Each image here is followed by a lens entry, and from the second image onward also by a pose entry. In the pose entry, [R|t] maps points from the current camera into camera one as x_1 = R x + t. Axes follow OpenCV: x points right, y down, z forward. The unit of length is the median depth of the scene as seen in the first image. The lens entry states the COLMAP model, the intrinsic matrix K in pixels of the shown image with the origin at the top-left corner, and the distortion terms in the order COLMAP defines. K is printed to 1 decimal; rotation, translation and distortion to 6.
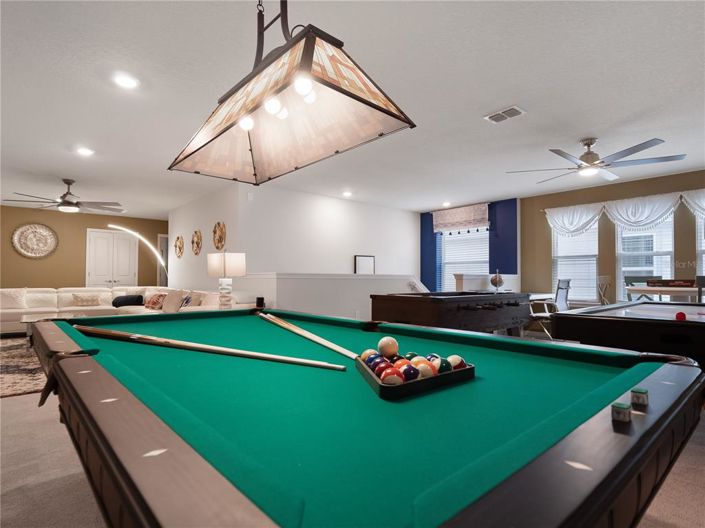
lens RADIAL K [[387.5, 0, 352.5], [0, 387.5, 264.0], [0, 0, 1]] dist [0.001058, -0.000063]
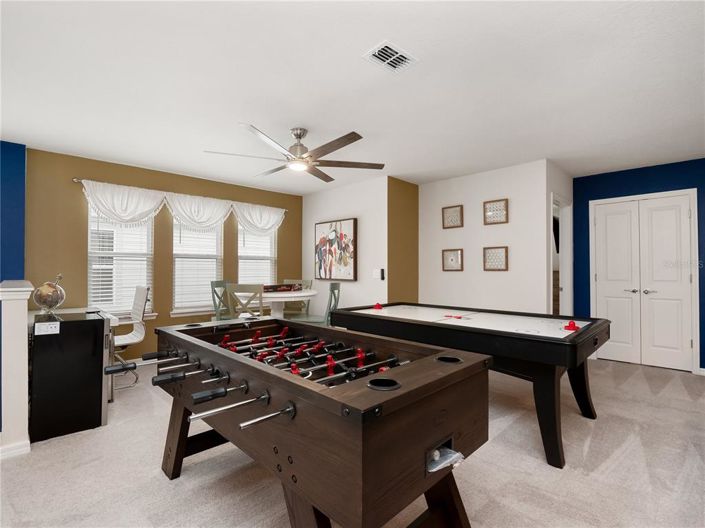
lens RADIAL K [[343.8, 0, 352.5], [0, 343.8, 264.0], [0, 0, 1]] dist [-0.000414, -0.000128]
pose [[-0.048408, 0.006785, 0.998805, -0.099089], [-0.035098, 0.999348, -0.008490, -0.009411], [-0.998211, -0.035467, -0.048138, 0.524352]]
